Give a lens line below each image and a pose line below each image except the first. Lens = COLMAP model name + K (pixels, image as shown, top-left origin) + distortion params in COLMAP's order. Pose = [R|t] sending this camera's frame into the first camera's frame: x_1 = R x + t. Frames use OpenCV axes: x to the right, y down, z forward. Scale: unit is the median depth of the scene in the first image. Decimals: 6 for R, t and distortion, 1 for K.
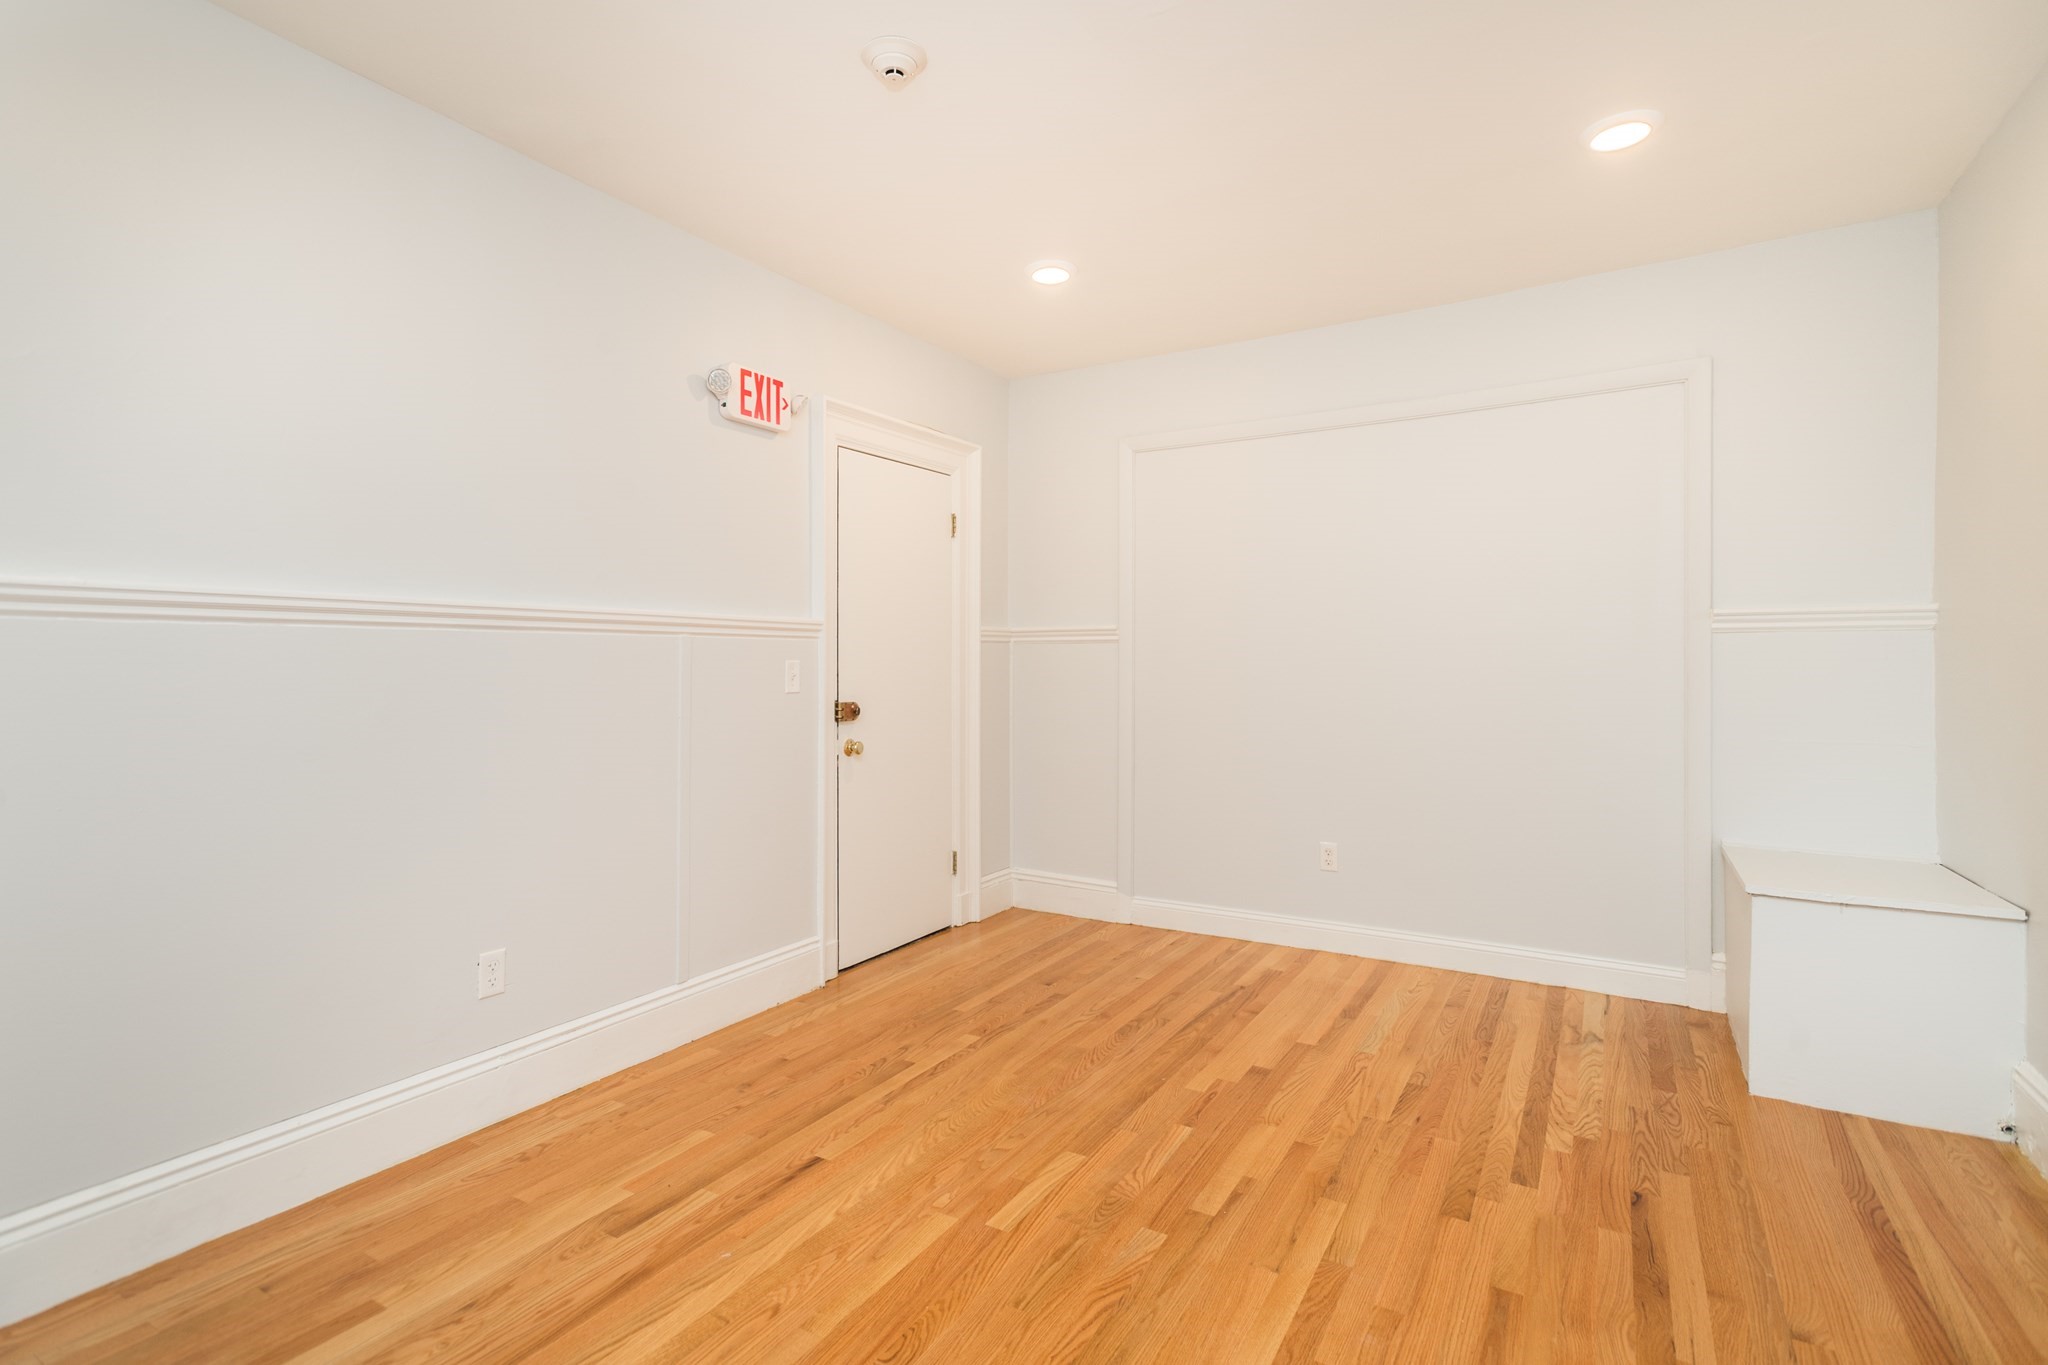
lens RADIAL K [[967.3, 0, 1027.4], [0, 967.3, 673.3], [0, 0, 1]] dist [0.003186, -0.003138]
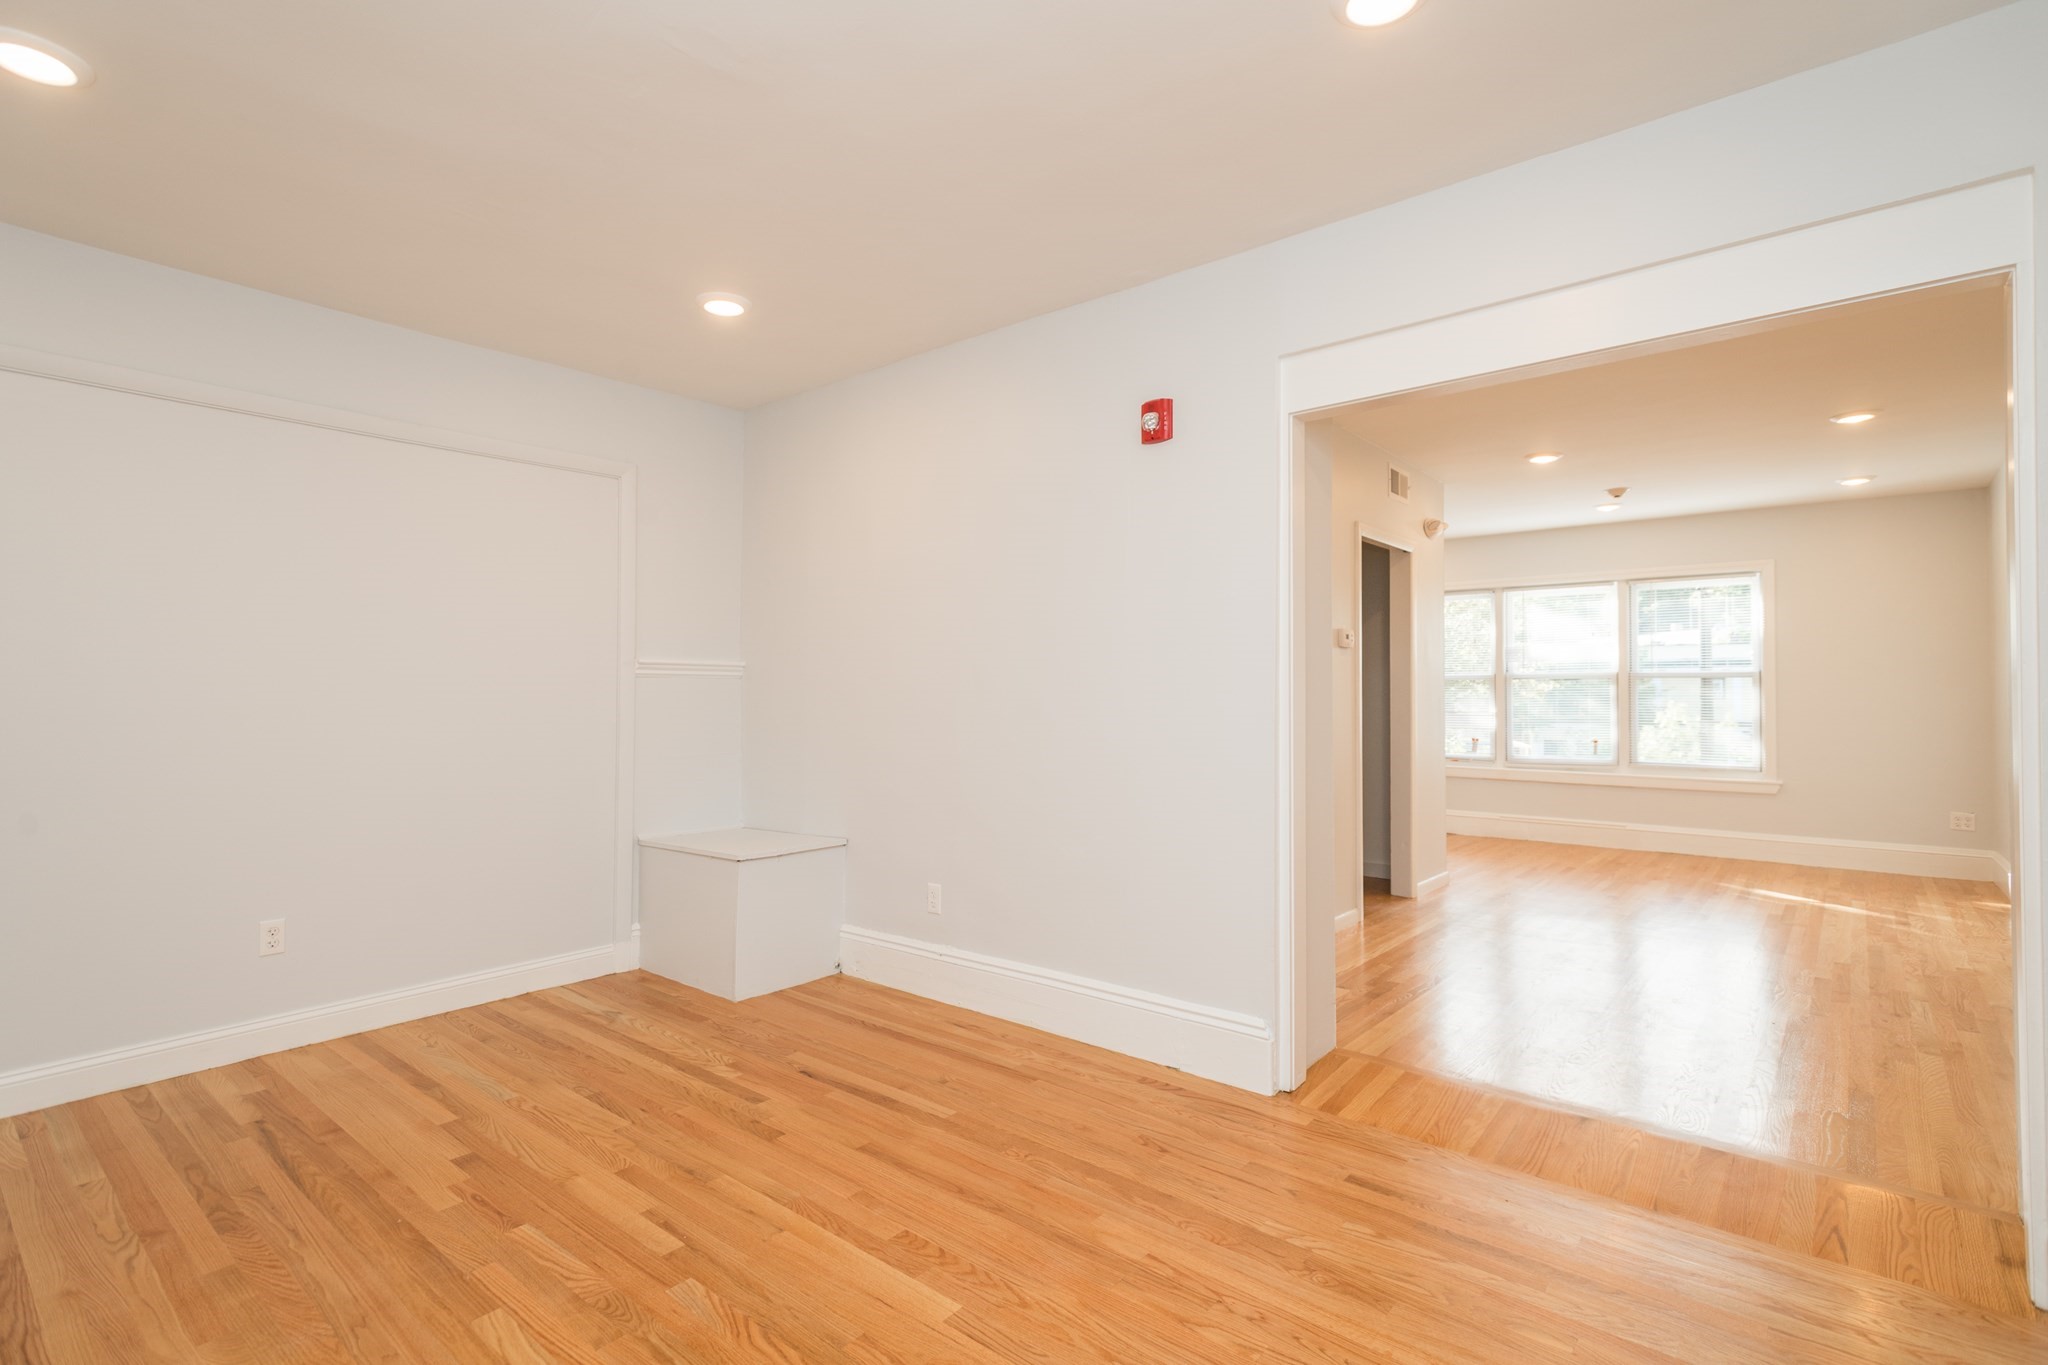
lens RADIAL K [[967.3, 0, 962.4], [0, 967.3, 690.8], [0, 0, 1]] dist [0.003186, -0.003138]
pose [[0.178493, 0.004074, 0.983933, -0.517189], [0.015161, 0.999861, -0.006890, -0.007817], [-0.983824, 0.016148, 0.178407, 0.353392]]
